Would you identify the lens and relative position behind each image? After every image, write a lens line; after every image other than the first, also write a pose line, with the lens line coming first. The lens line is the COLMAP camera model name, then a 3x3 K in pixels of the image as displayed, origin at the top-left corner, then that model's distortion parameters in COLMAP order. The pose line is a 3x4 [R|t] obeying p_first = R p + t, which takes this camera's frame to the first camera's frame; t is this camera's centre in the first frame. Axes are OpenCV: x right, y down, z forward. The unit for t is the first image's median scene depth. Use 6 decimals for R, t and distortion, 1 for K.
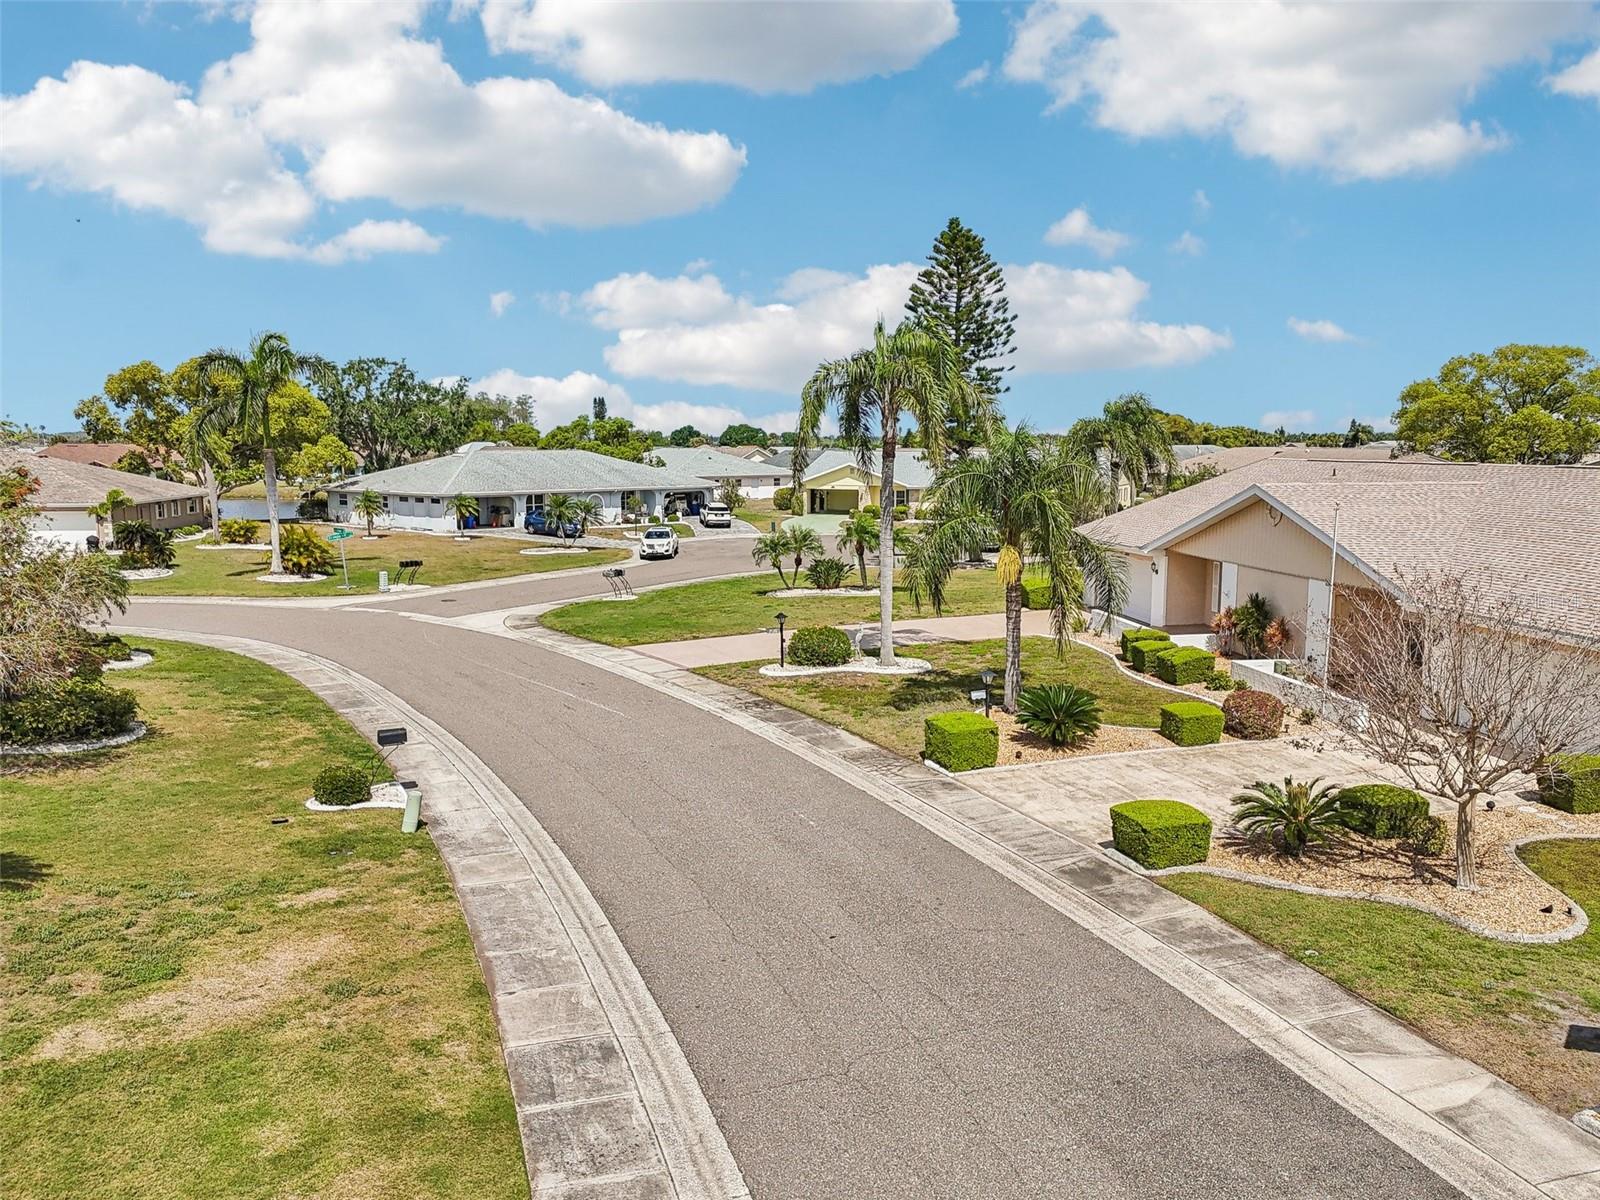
lens RADIAL K [[1197.7, 0, 804.5], [0, 1197.7, 599.7], [0, 0, 1]] dist [0.081539, -0.075422]
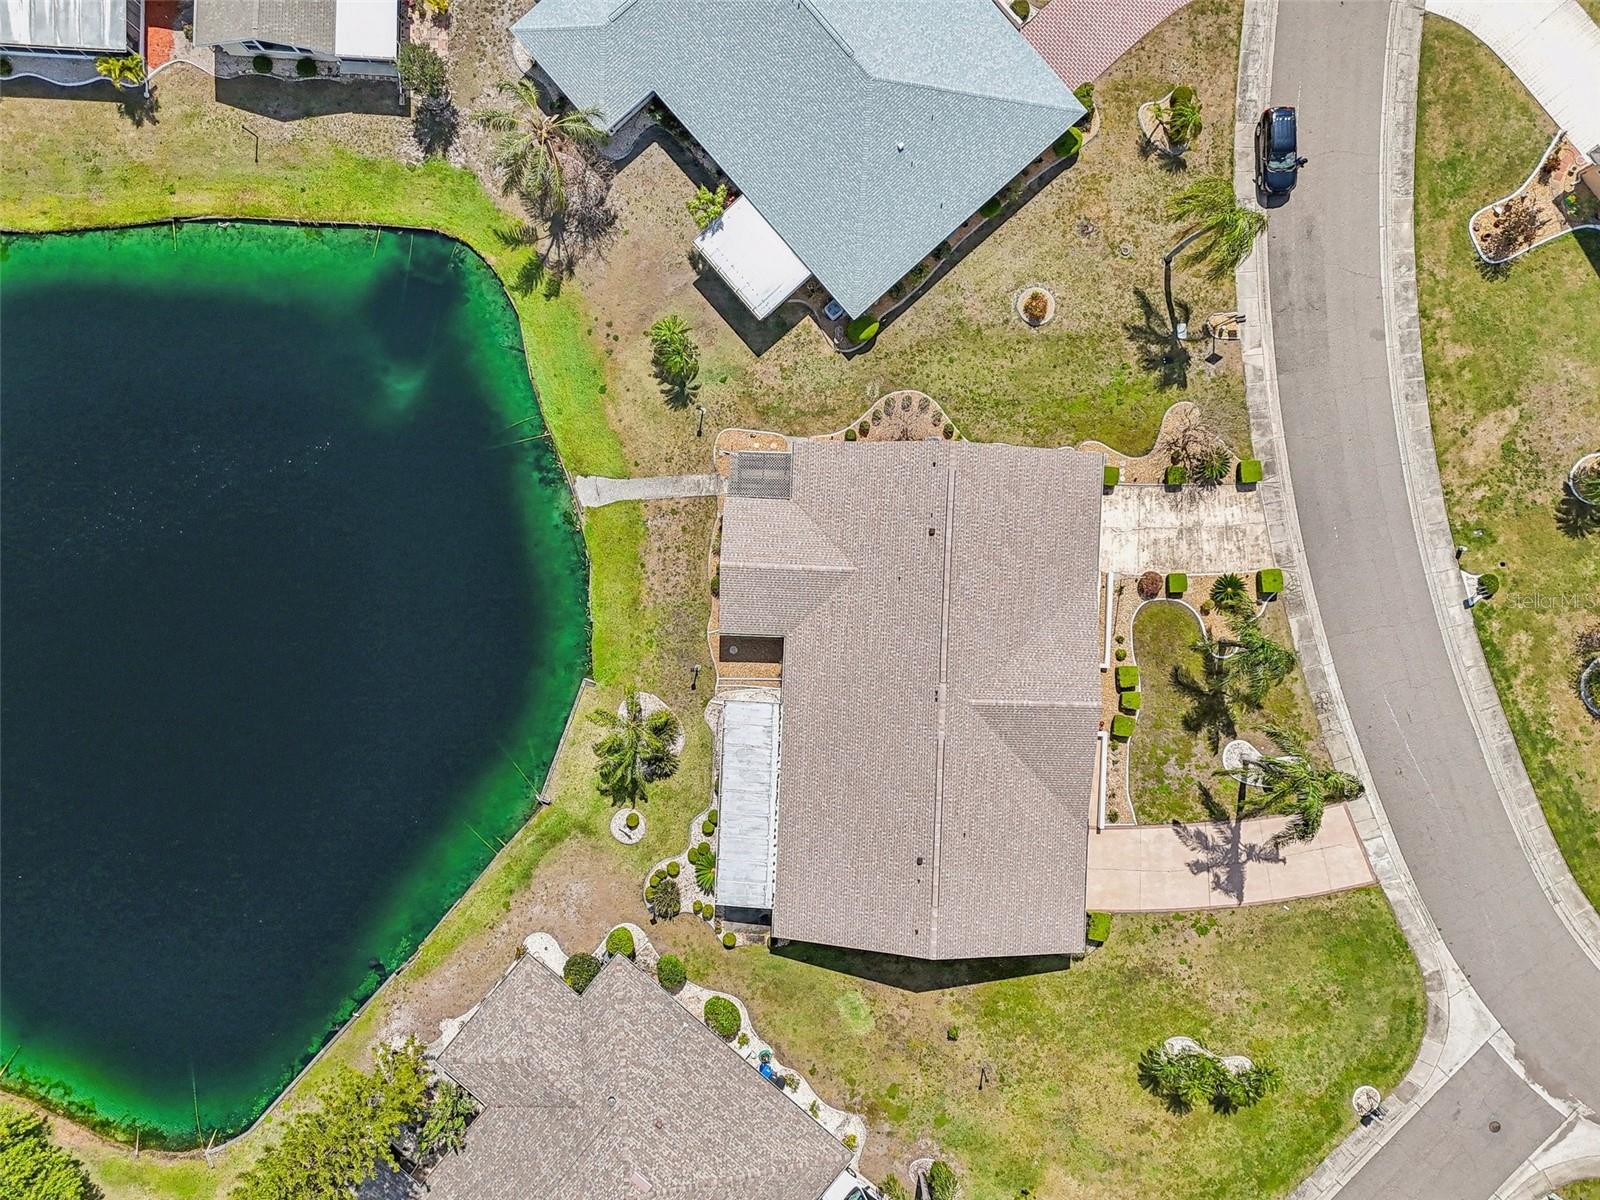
lens RADIAL K [[1197.7, 0, 804.5], [0, 1197.7, 599.7], [0, 0, 1]] dist [0.081539, -0.075422]
pose [[-0.978755, -0.204983, 0.004527, 1.463841], [0.033025, -0.135822, 0.990183, -3.380104], [-0.202356, 0.969296, 0.139706, 1.124116]]
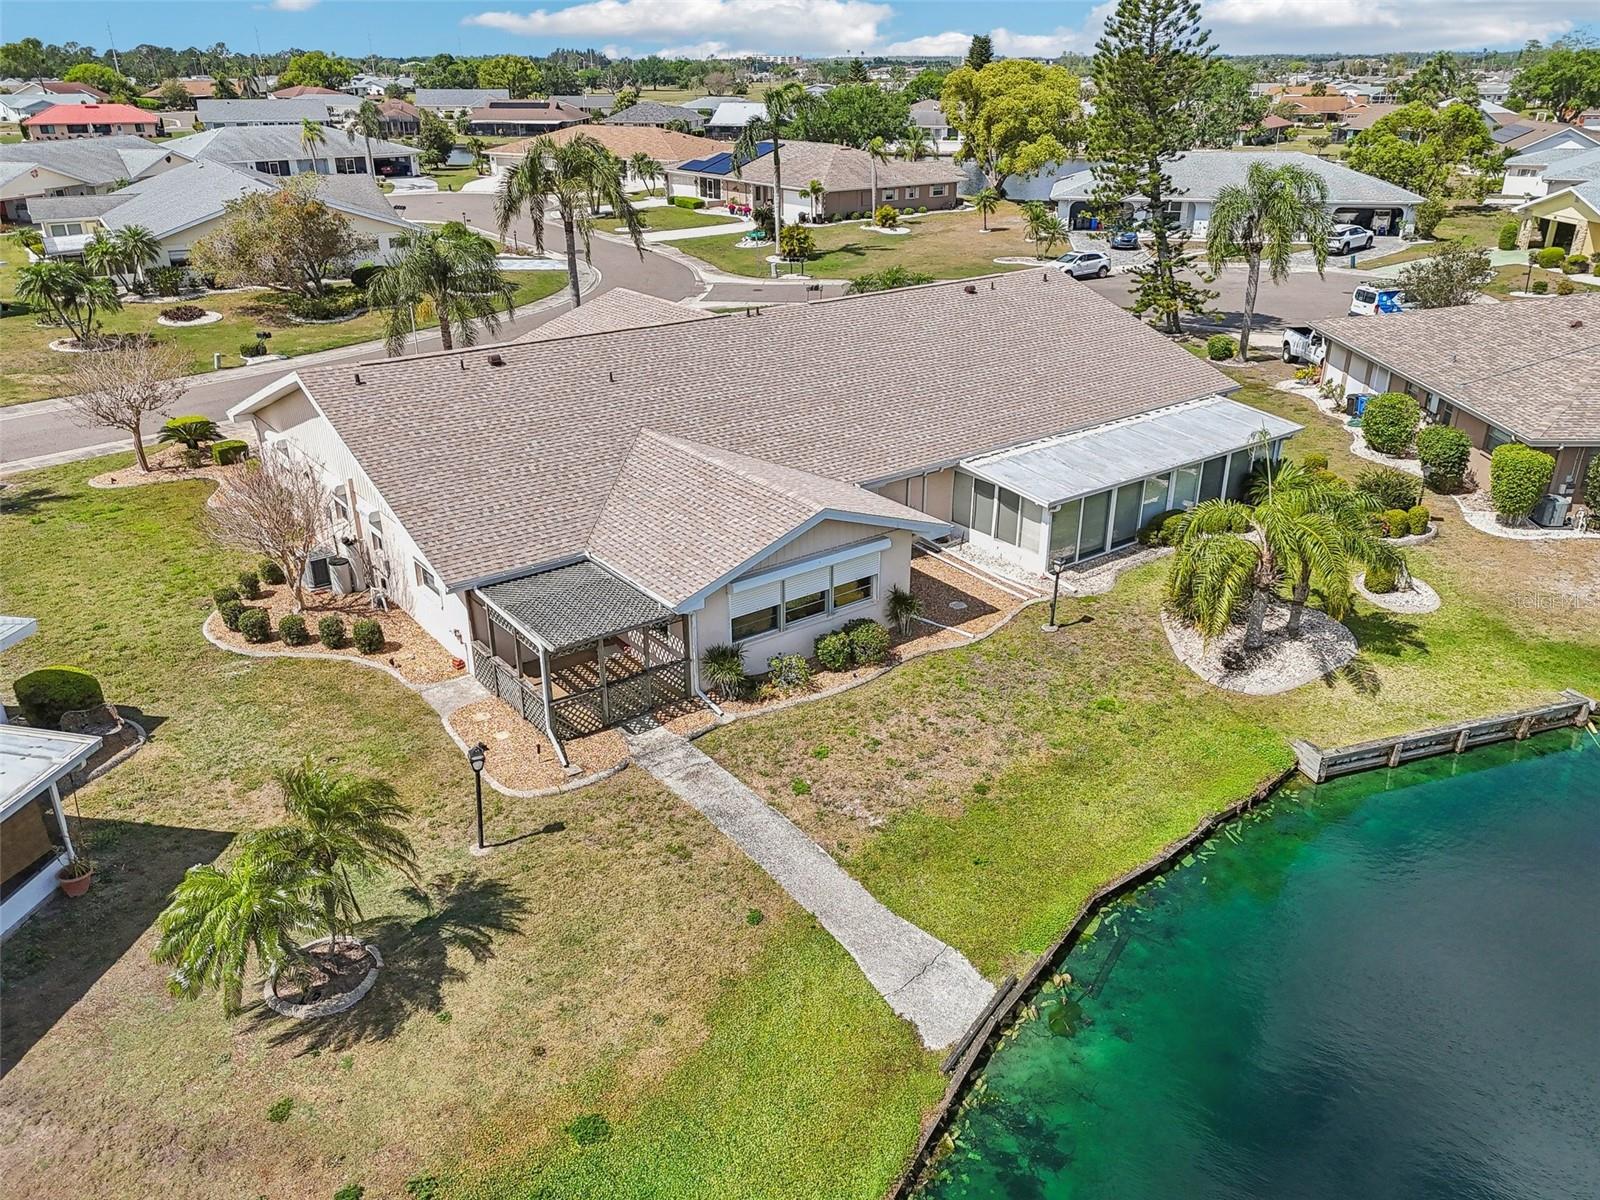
lens RADIAL K [[1197.7, 0, 804.5], [0, 1197.7, 599.7], [0, 0, 1]] dist [0.081539, -0.075422]
pose [[0.466732, 0.358091, -0.808661, 2.803731], [-0.111719, 0.930909, 0.347745, -0.438686], [0.877314, -0.071961, 0.474491, 0.899491]]
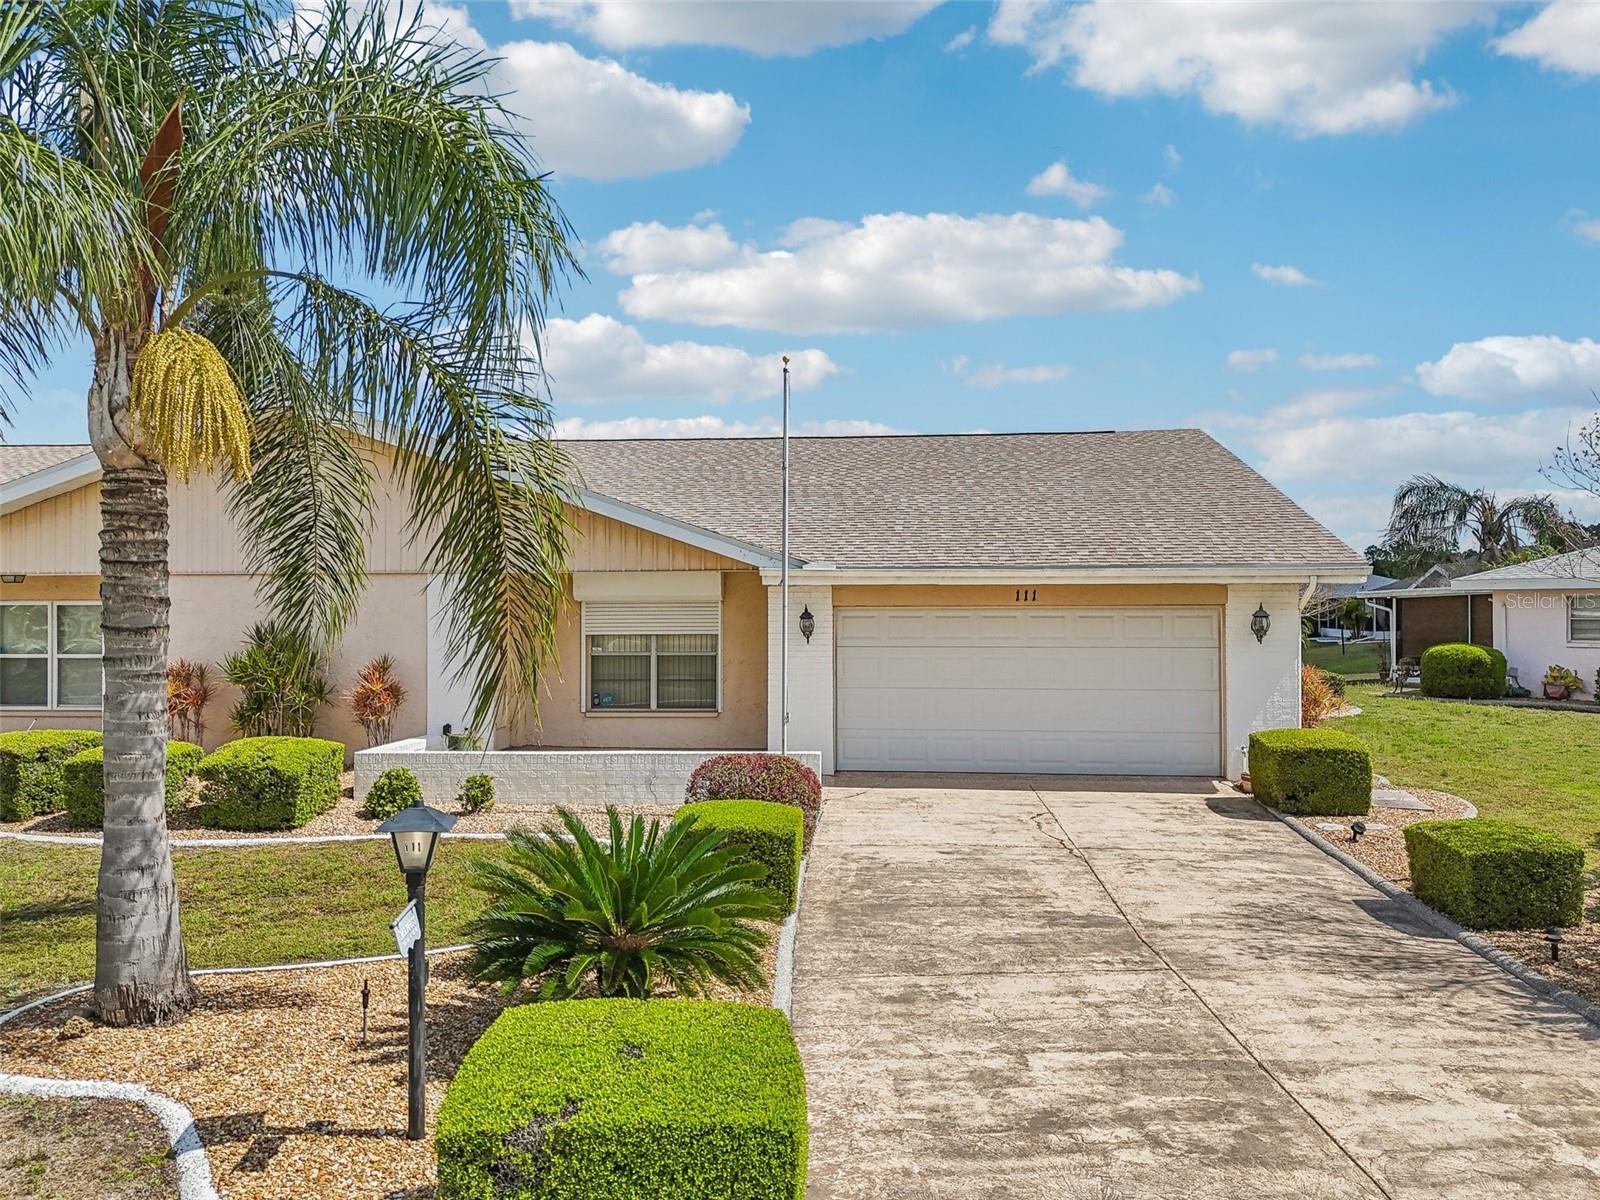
lens RADIAL K [[1197.7, 0, 804.5], [0, 1197.7, 599.7], [0, 0, 1]] dist [0.081539, -0.075422]
pose [[0.248592, 0.002118, 0.968606, -0.059089], [0.131403, 0.990679, -0.035891, 0.052259], [-0.959654, 0.136200, 0.245996, 1.179916]]
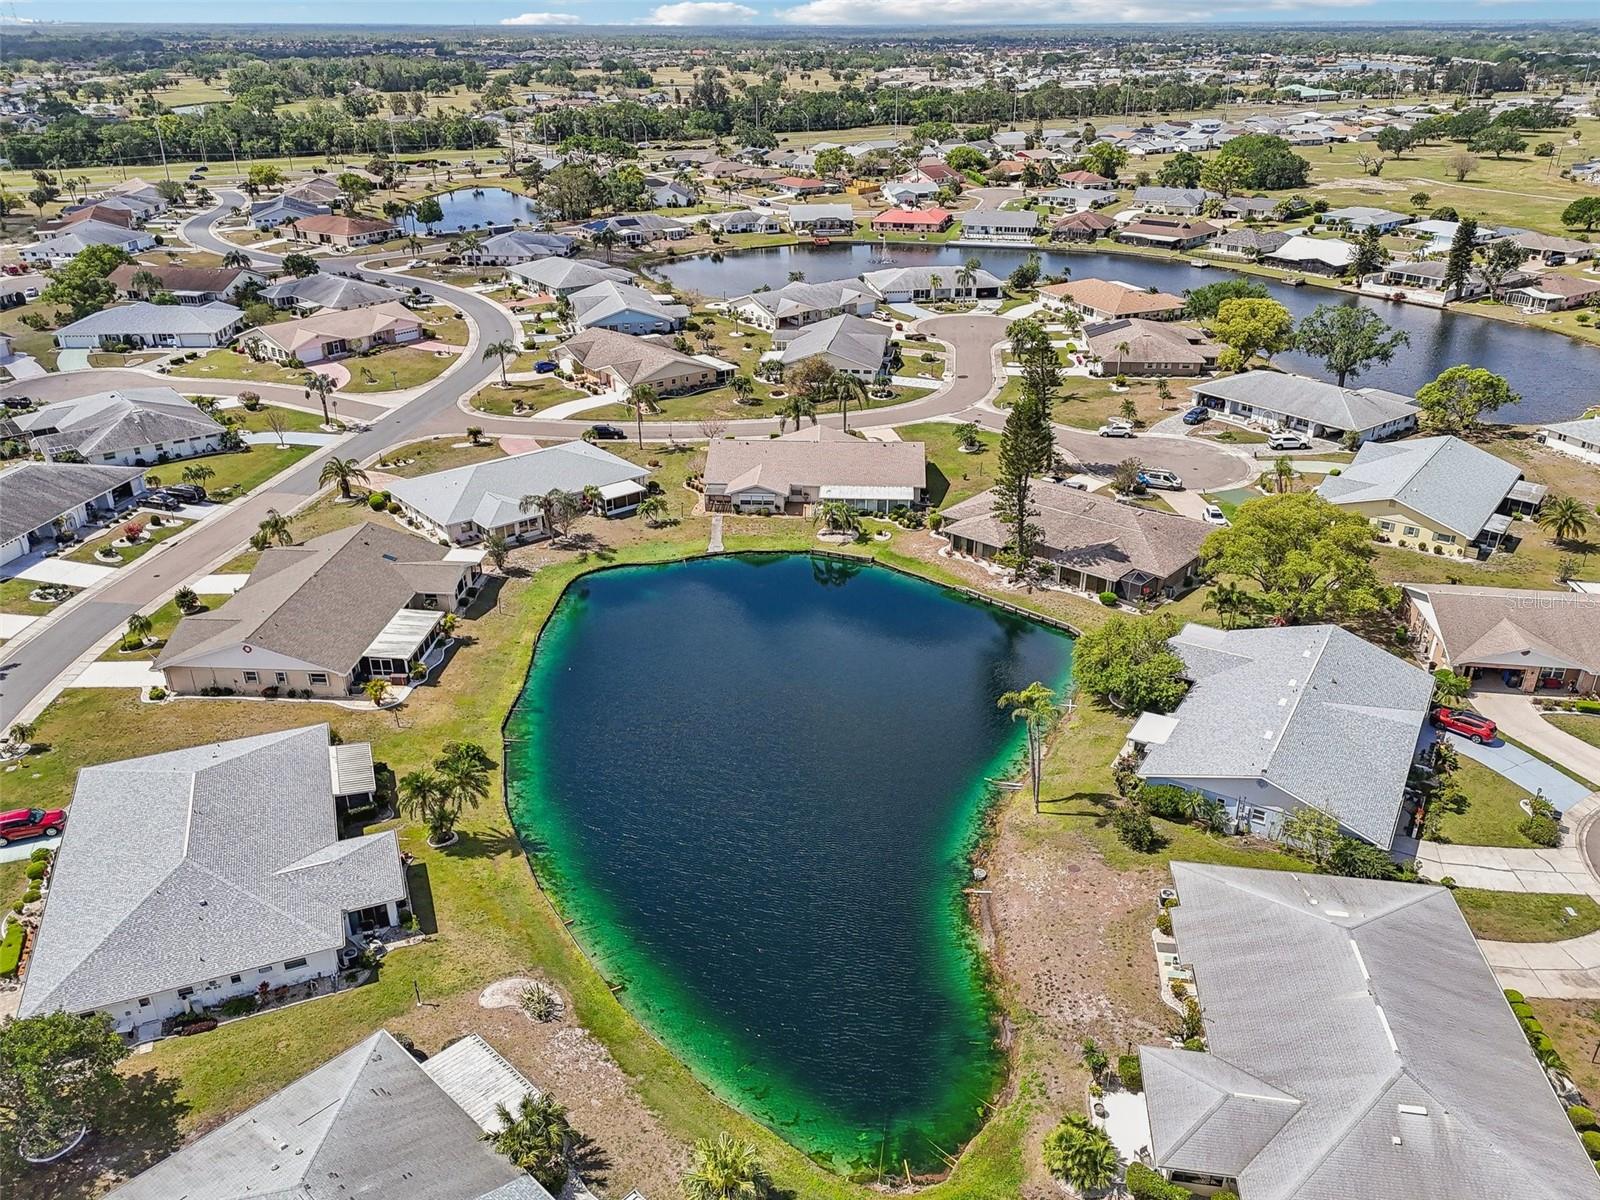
lens RADIAL K [[1197.7, 0, 804.5], [0, 1197.7, 599.7], [0, 0, 1]] dist [0.081539, -0.075422]
pose [[-0.222073, 0.419568, -0.880140, 8.386051], [-0.127672, 0.882395, 0.452857, -2.804549], [0.966635, 0.212937, -0.142389, 3.017731]]
